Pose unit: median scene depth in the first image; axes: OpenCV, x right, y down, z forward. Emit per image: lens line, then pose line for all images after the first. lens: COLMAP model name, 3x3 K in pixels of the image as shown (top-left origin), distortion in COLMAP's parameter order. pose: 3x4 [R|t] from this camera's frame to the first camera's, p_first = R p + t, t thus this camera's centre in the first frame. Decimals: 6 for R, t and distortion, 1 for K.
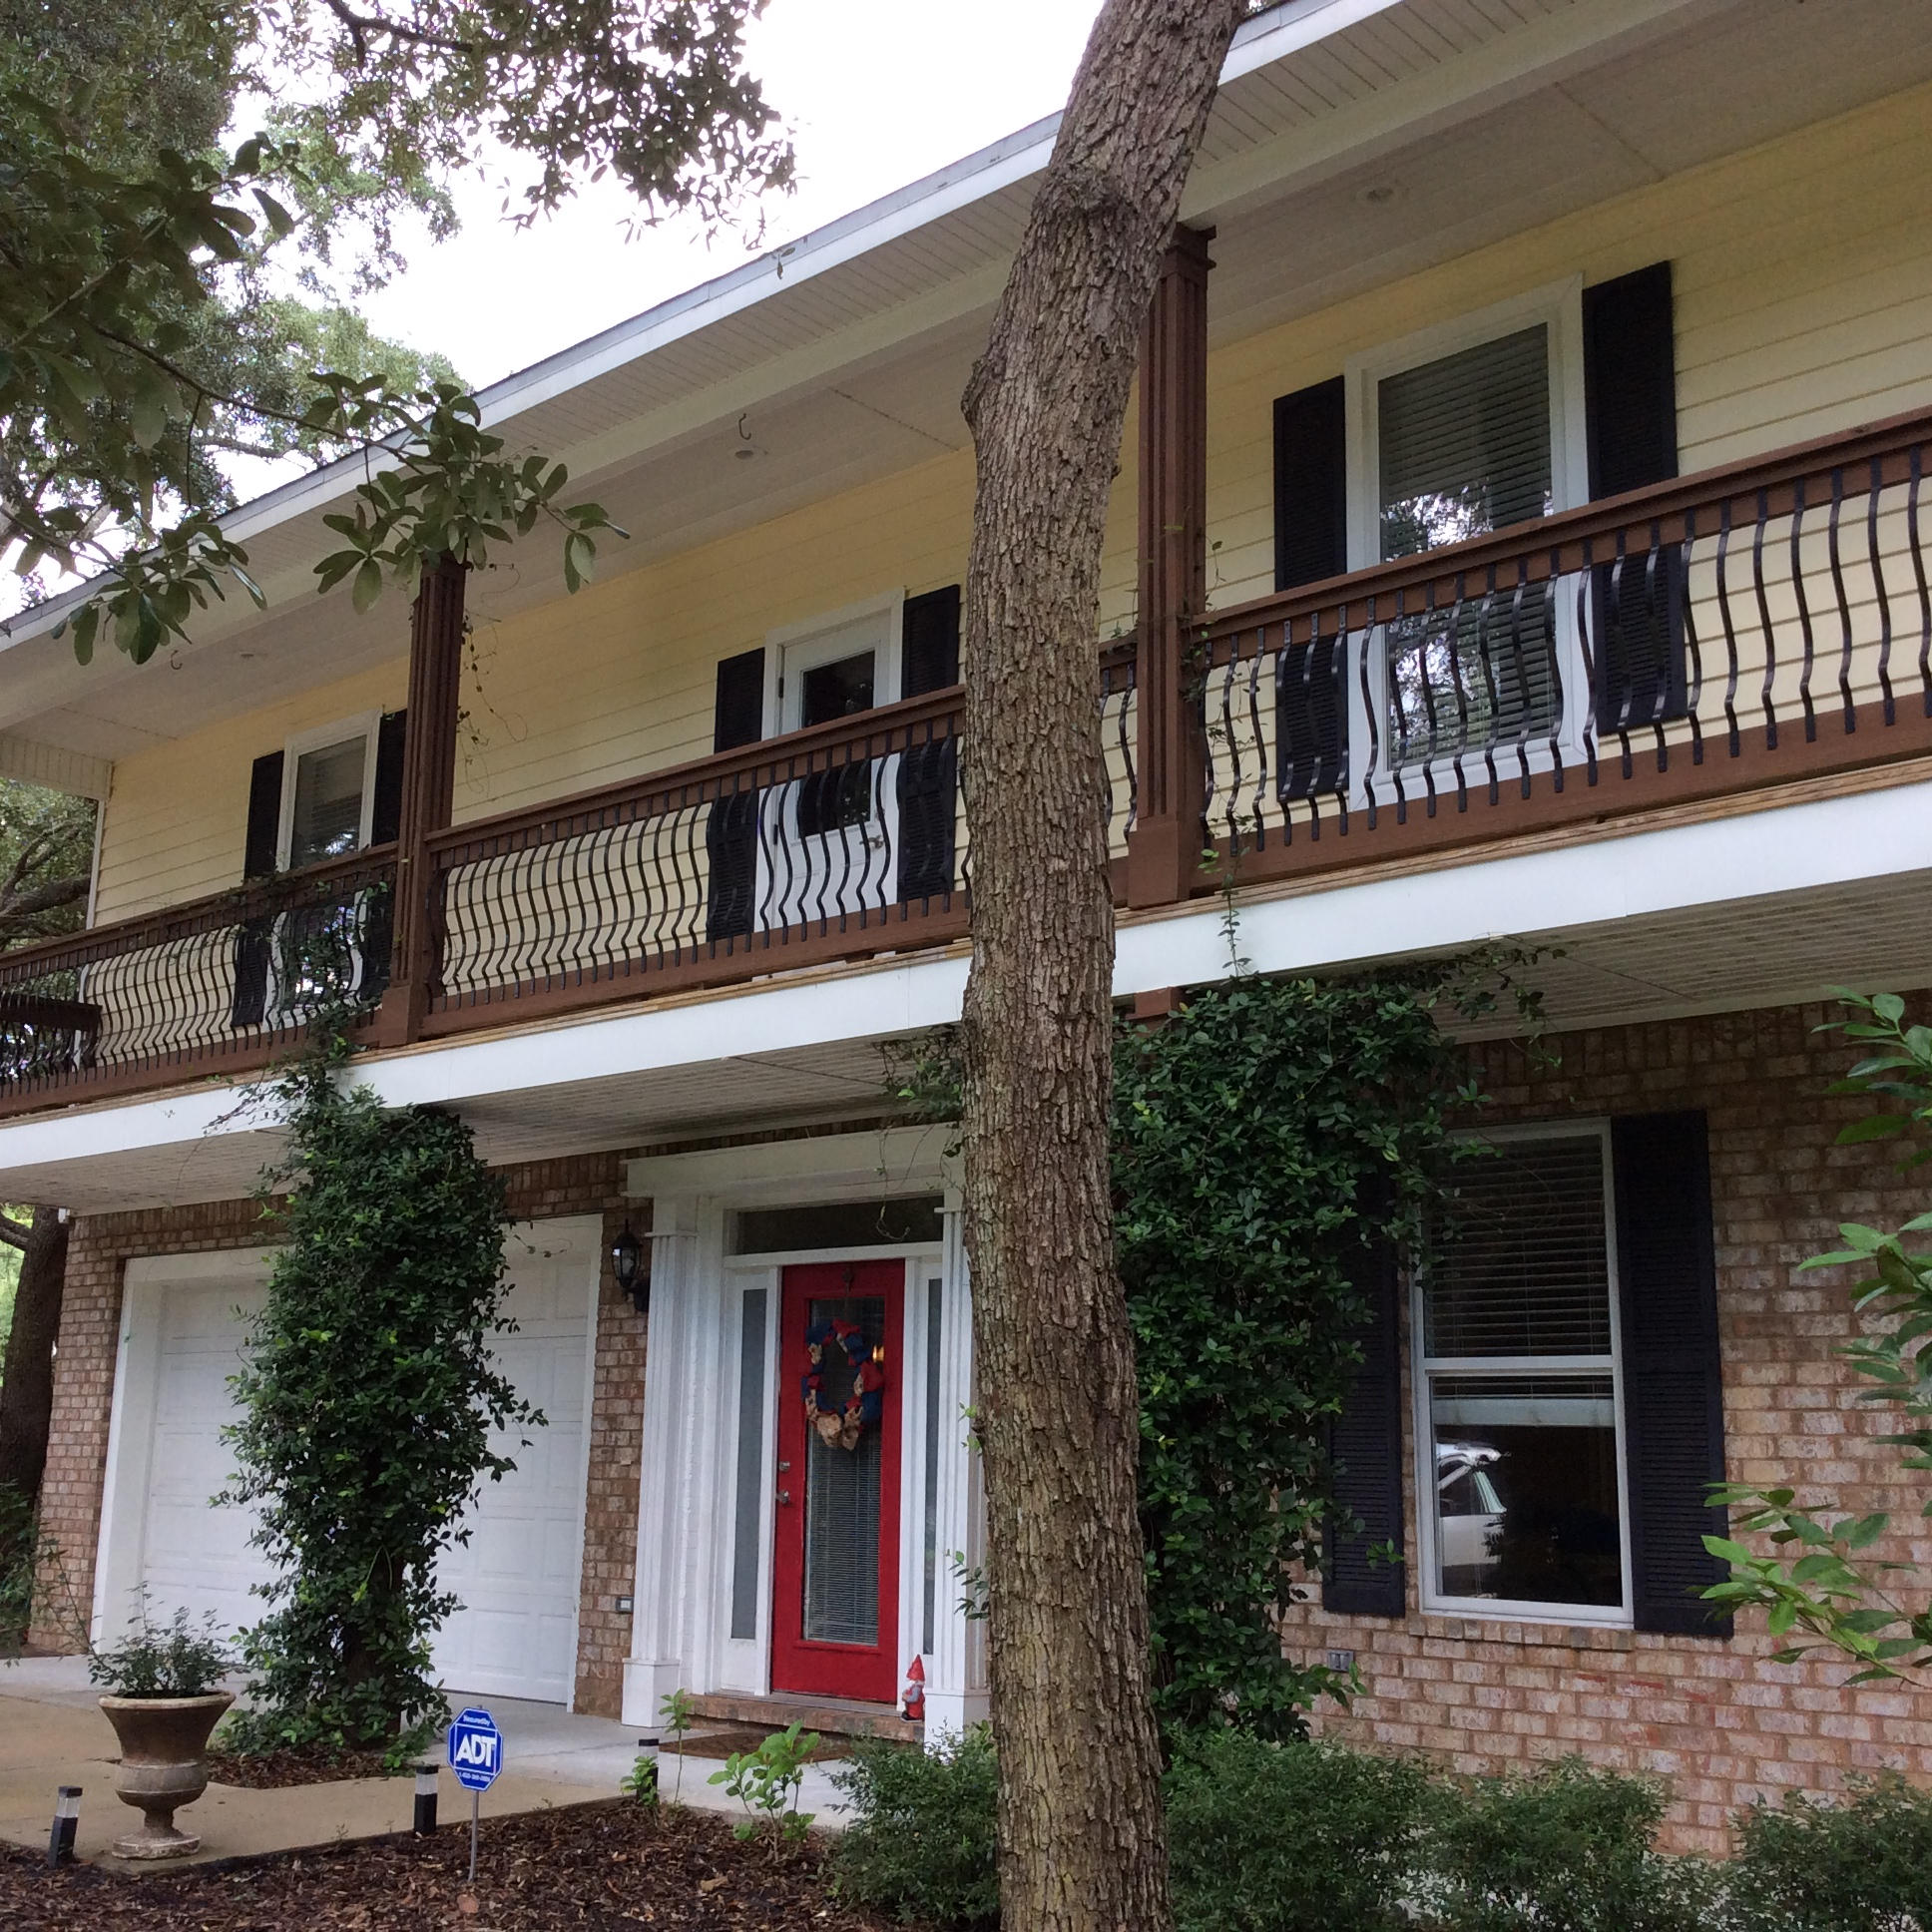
lens RADIAL K [[2347.3, 0, 996.4], [0, 2347.3, 961.6], [0, 0, 1]] dist [0.068886, -0.009435]
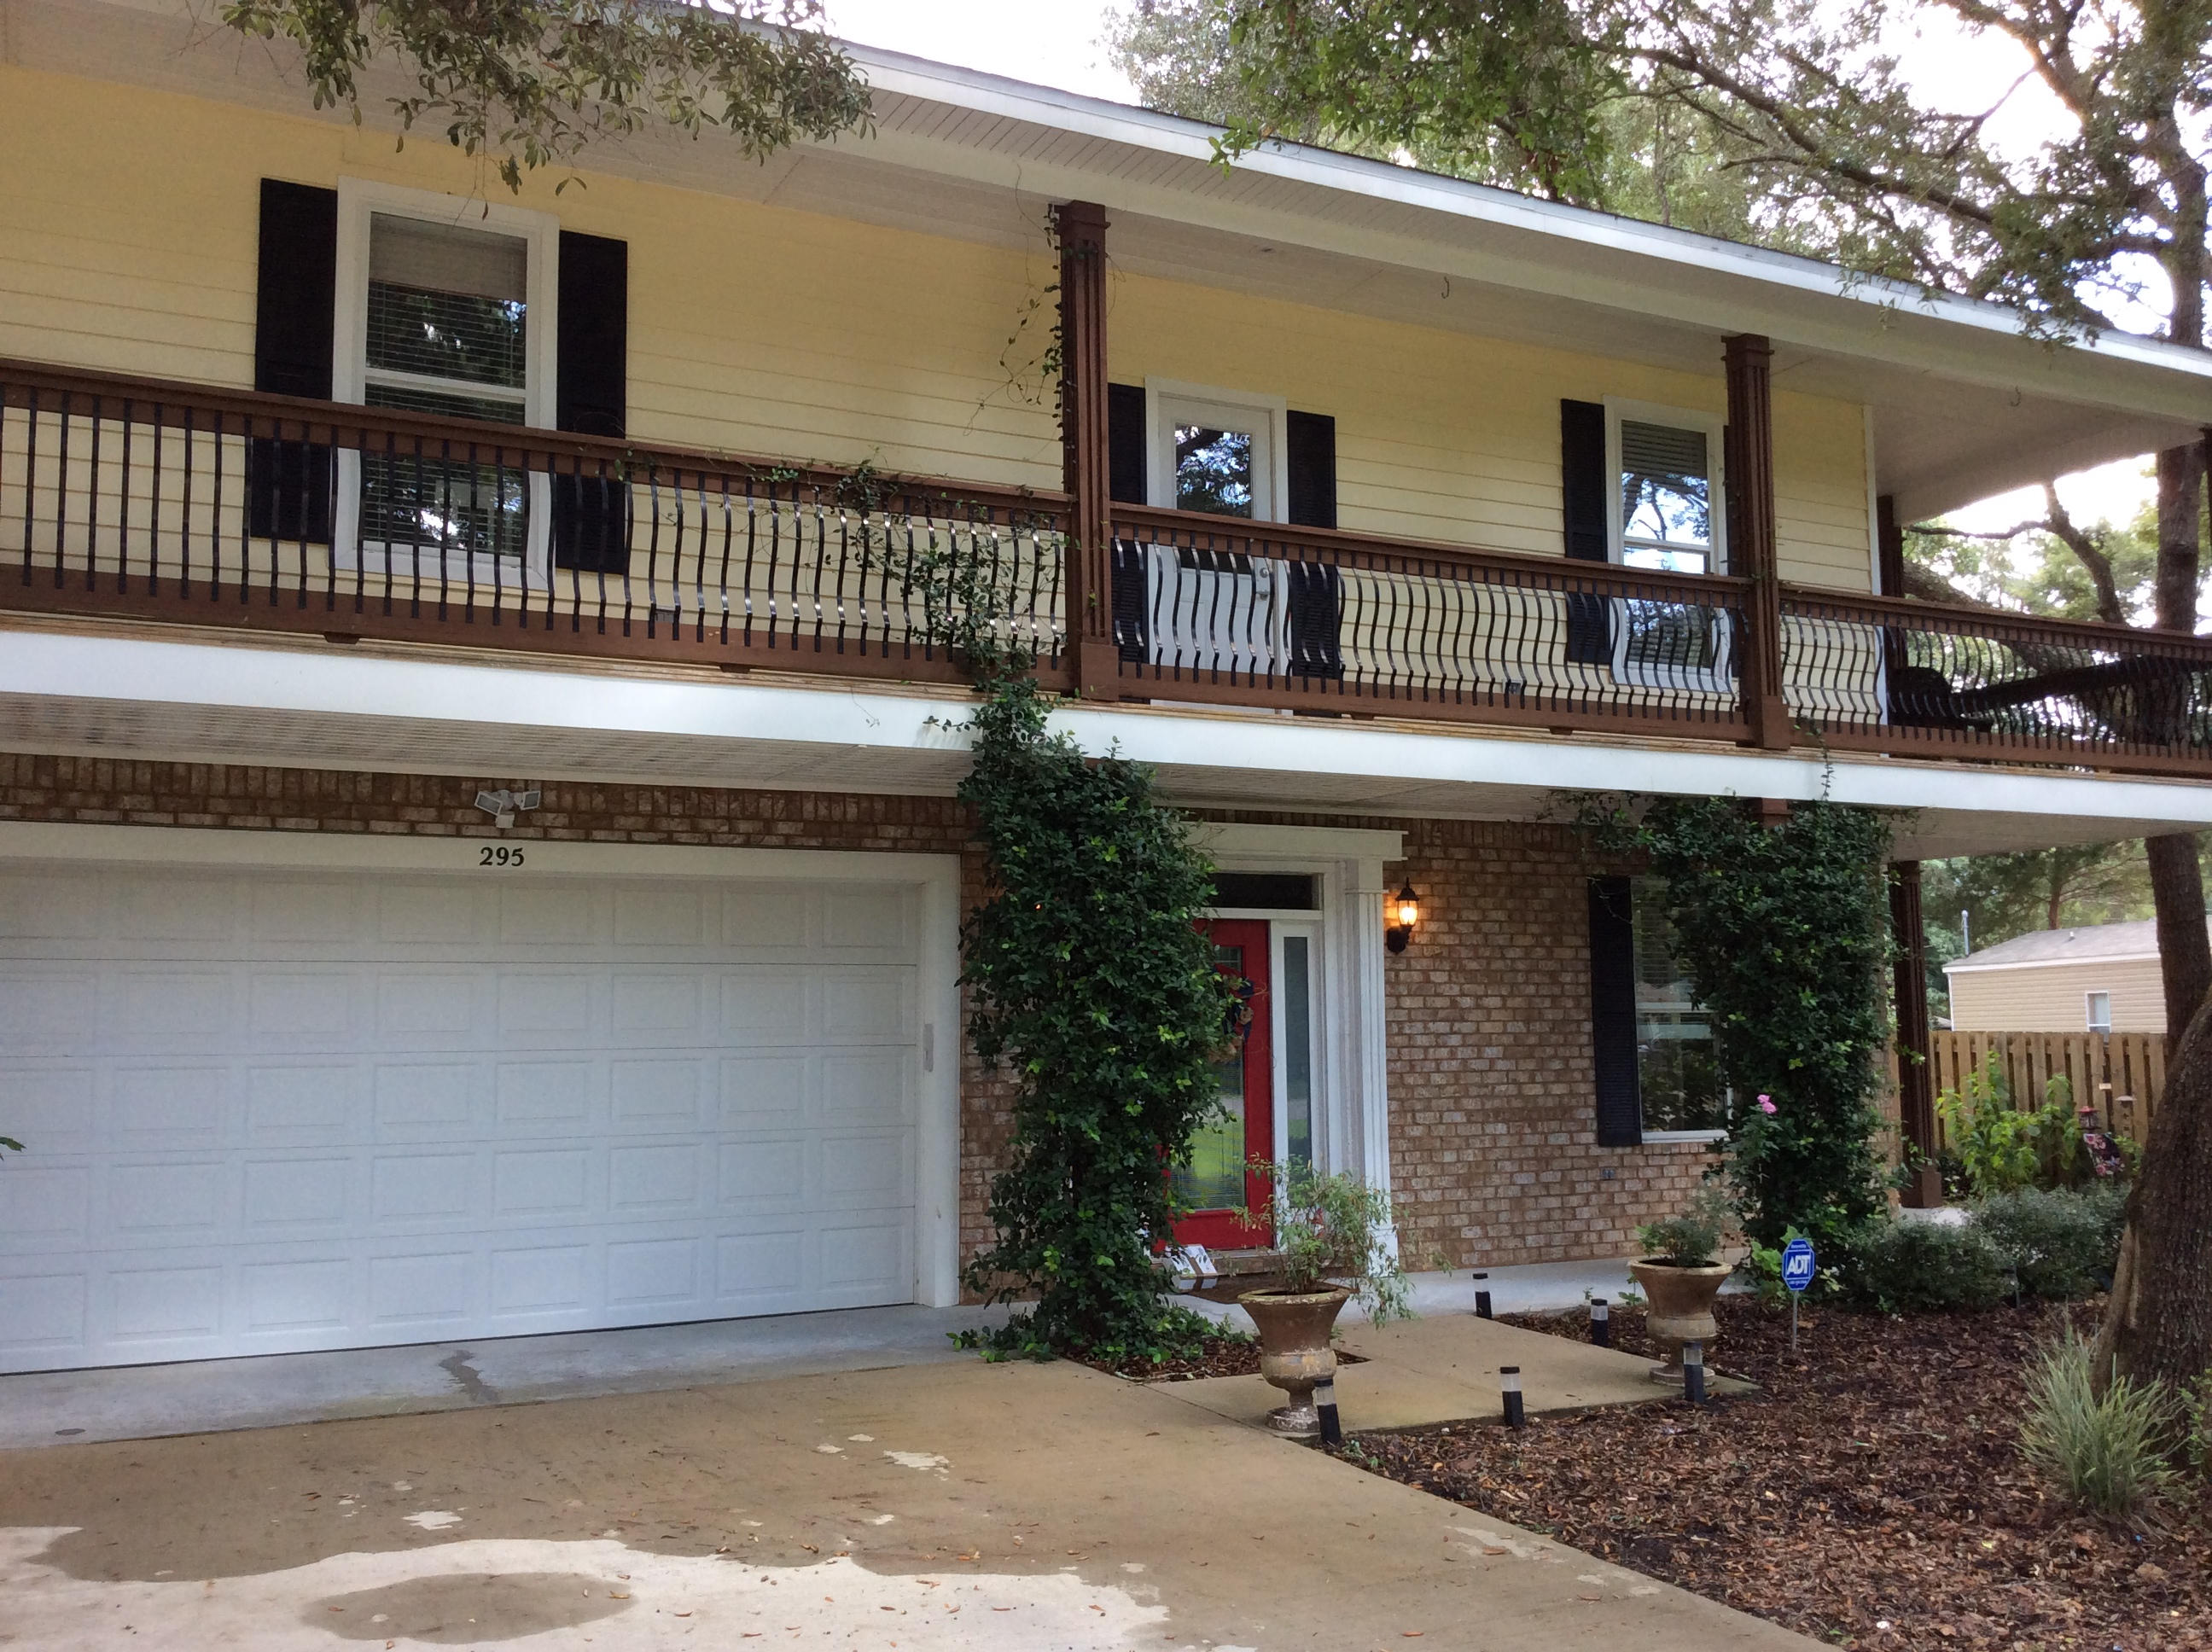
lens RADIAL K [[2017.4, 0, 1106.0], [0, 2017.4, 826.0], [0, 0, 1]] dist [0.089683, -0.201976]
pose [[0.347111, 0.075585, 0.934773, -1.217773], [-0.180813, 0.983440, -0.012378, 0.112865], [-0.920228, -0.164723, 0.355030, 0.742700]]
